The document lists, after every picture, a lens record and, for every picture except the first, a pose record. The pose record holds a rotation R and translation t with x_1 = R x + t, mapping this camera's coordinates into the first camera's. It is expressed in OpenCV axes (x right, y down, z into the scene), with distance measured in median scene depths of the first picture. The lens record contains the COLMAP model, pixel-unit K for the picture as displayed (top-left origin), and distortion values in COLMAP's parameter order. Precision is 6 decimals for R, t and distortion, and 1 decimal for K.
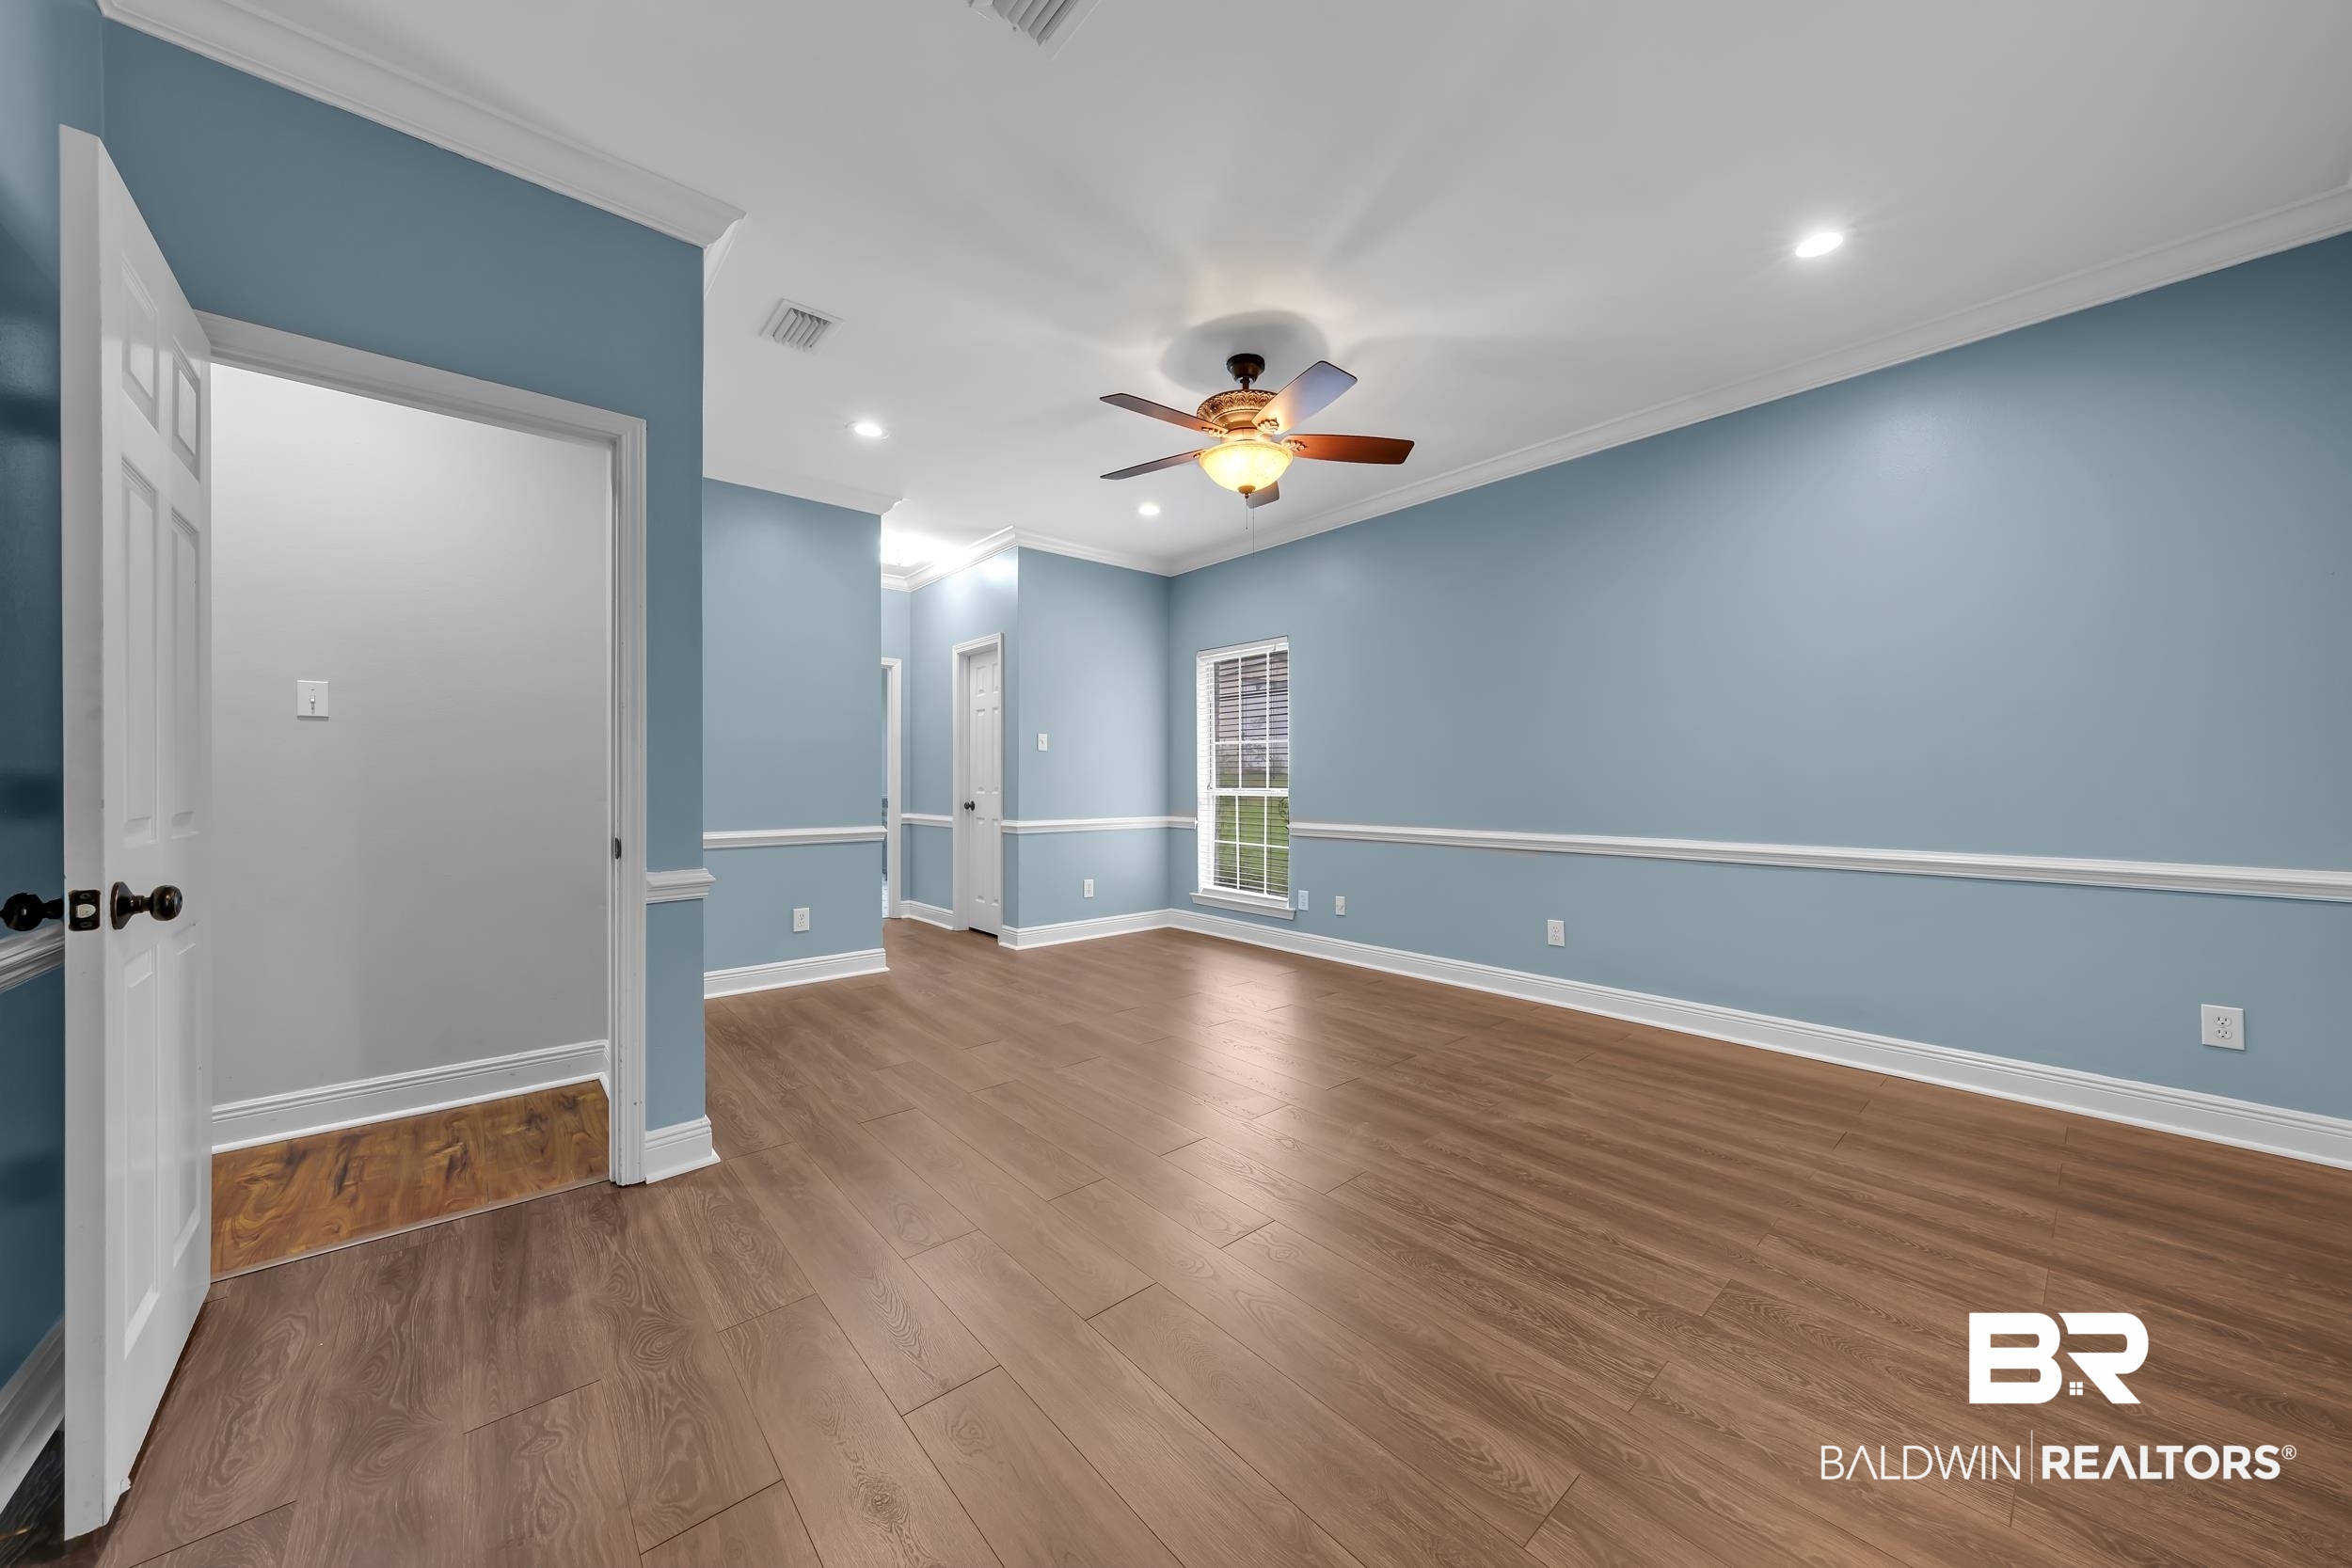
lens RADIAL K [[828.8, 0, 1200.3], [0, 828.8, 787.3], [0, 0, 1]] dist [-0.000445, 0.000197]
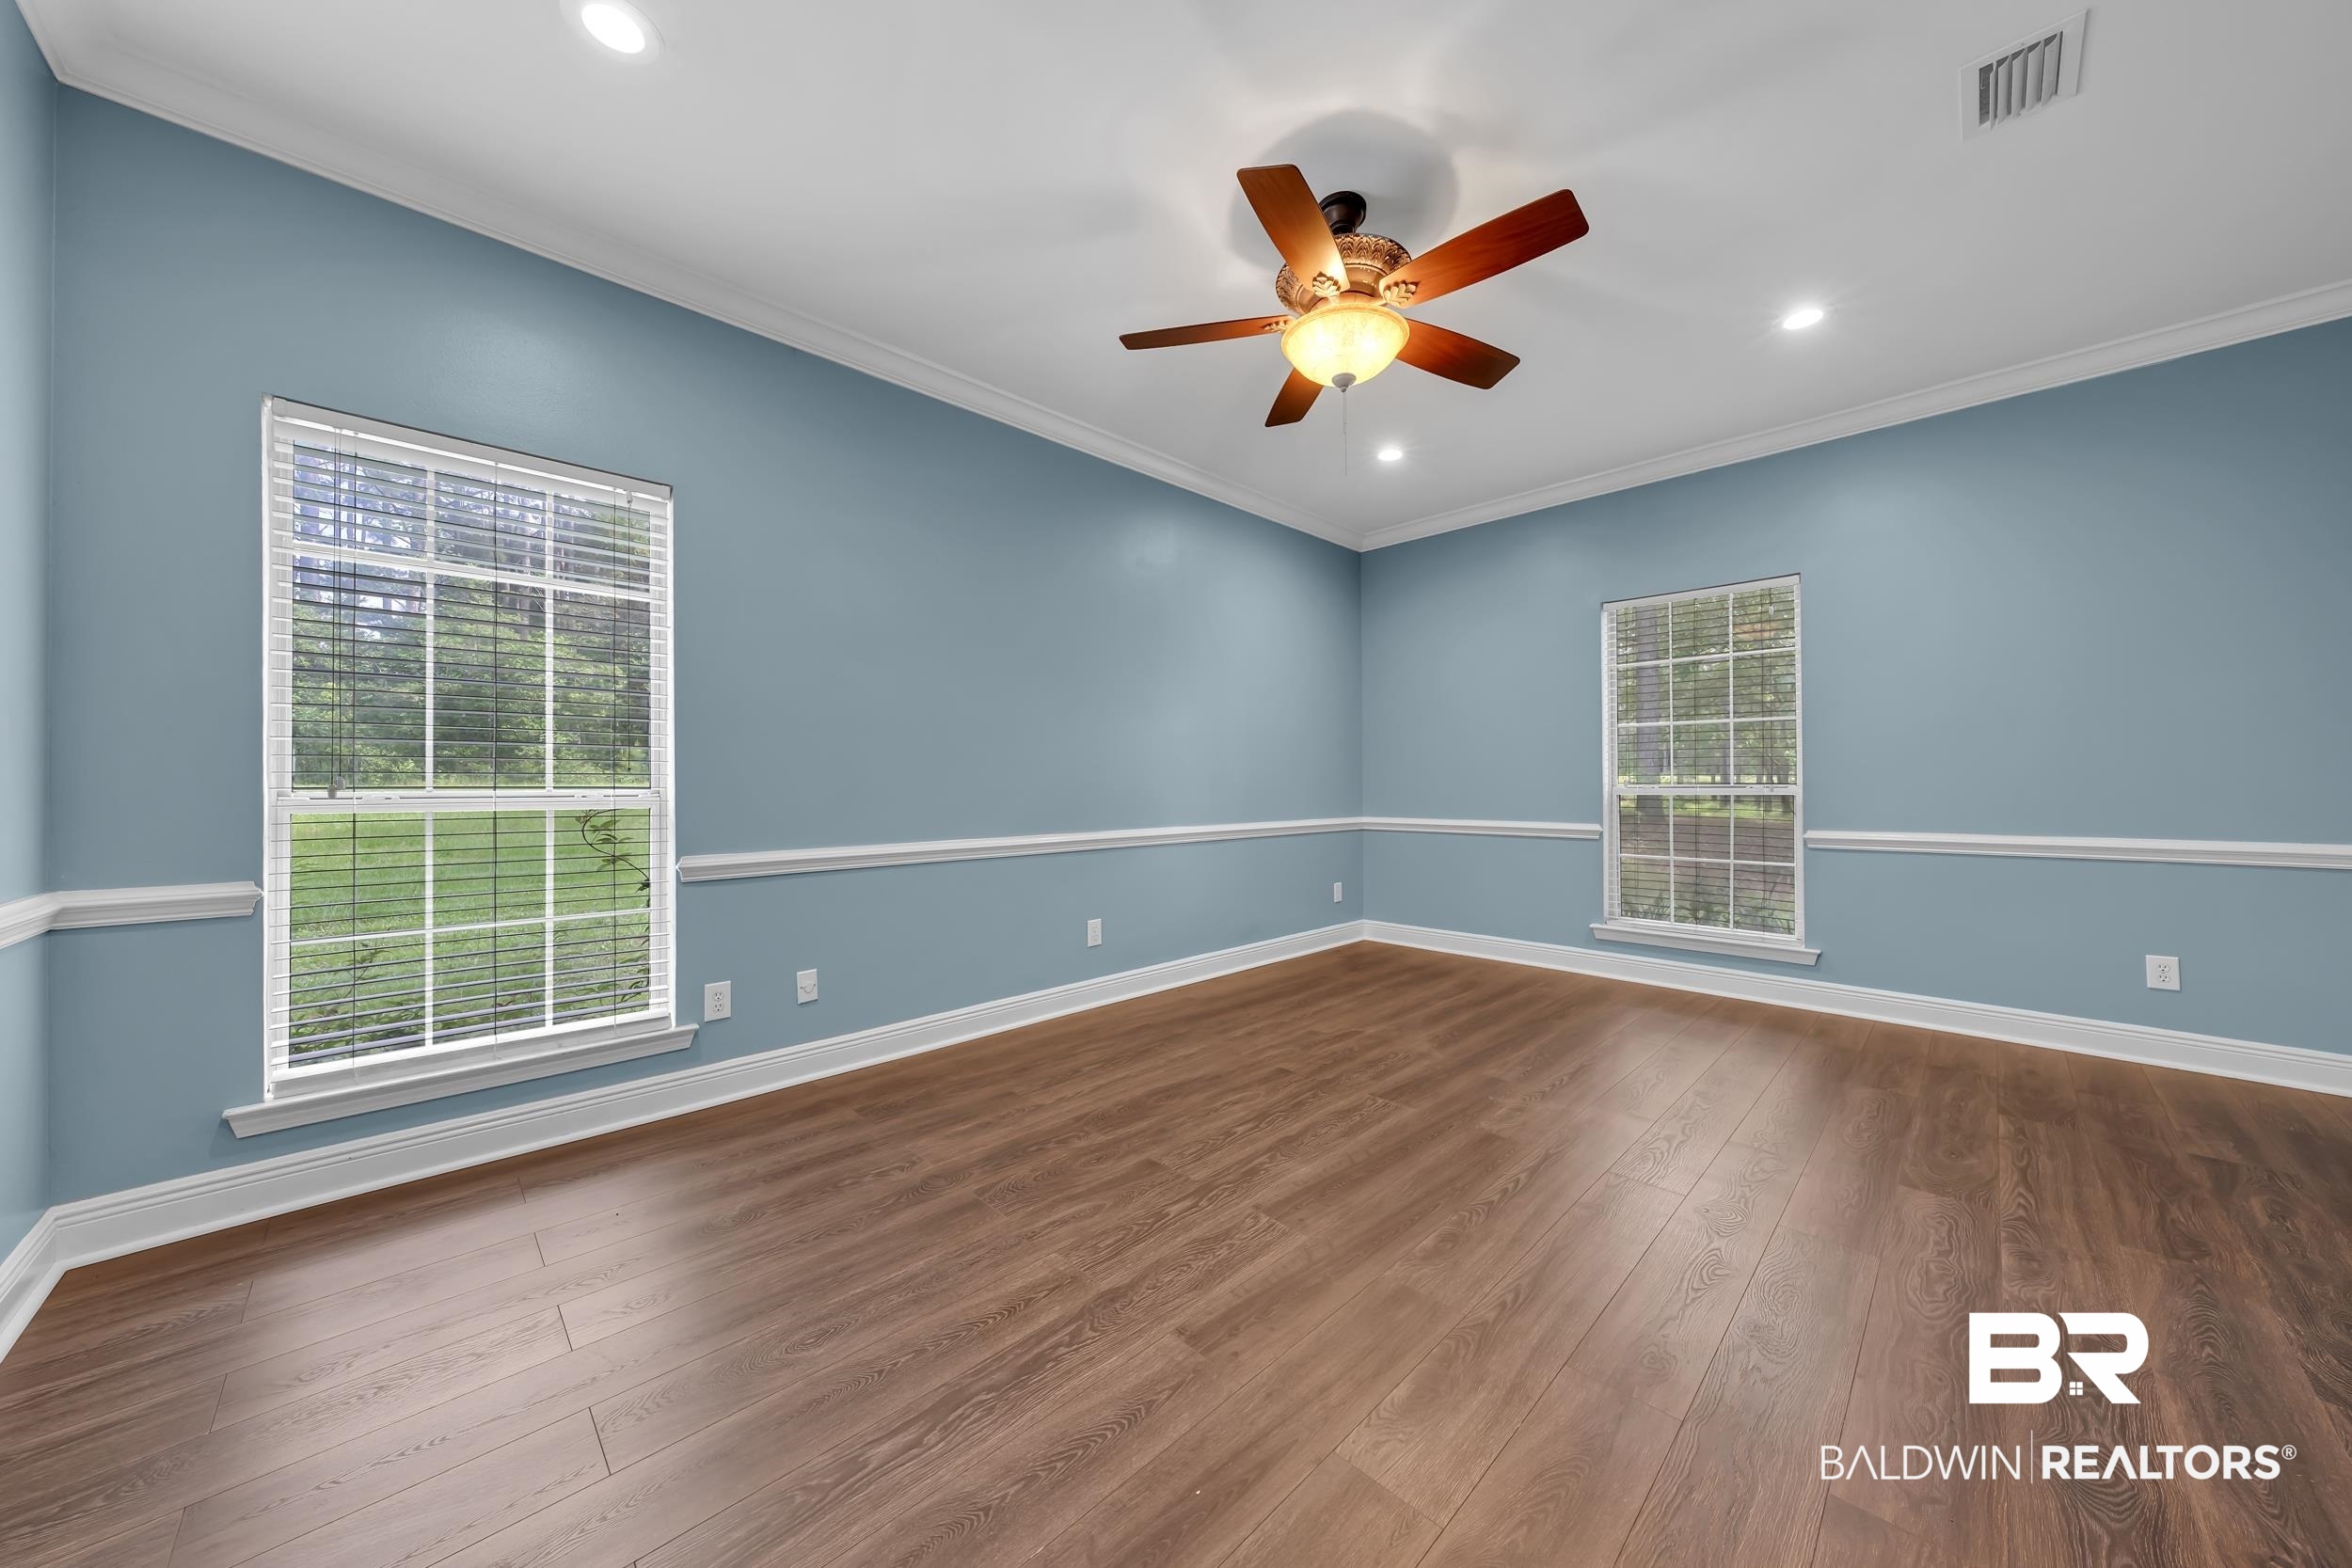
lens RADIAL K [[779.6, 0, 1176.0], [0, 779.6, 784.0], [0, 0, 1]] dist [-0.000183, 0.000383]
pose [[-0.050769, 0.005500, 0.998695, -0.602543], [0.009228, 0.999945, -0.005038, 0.003582], [-0.998668, 0.008960, -0.050817, 1.126290]]
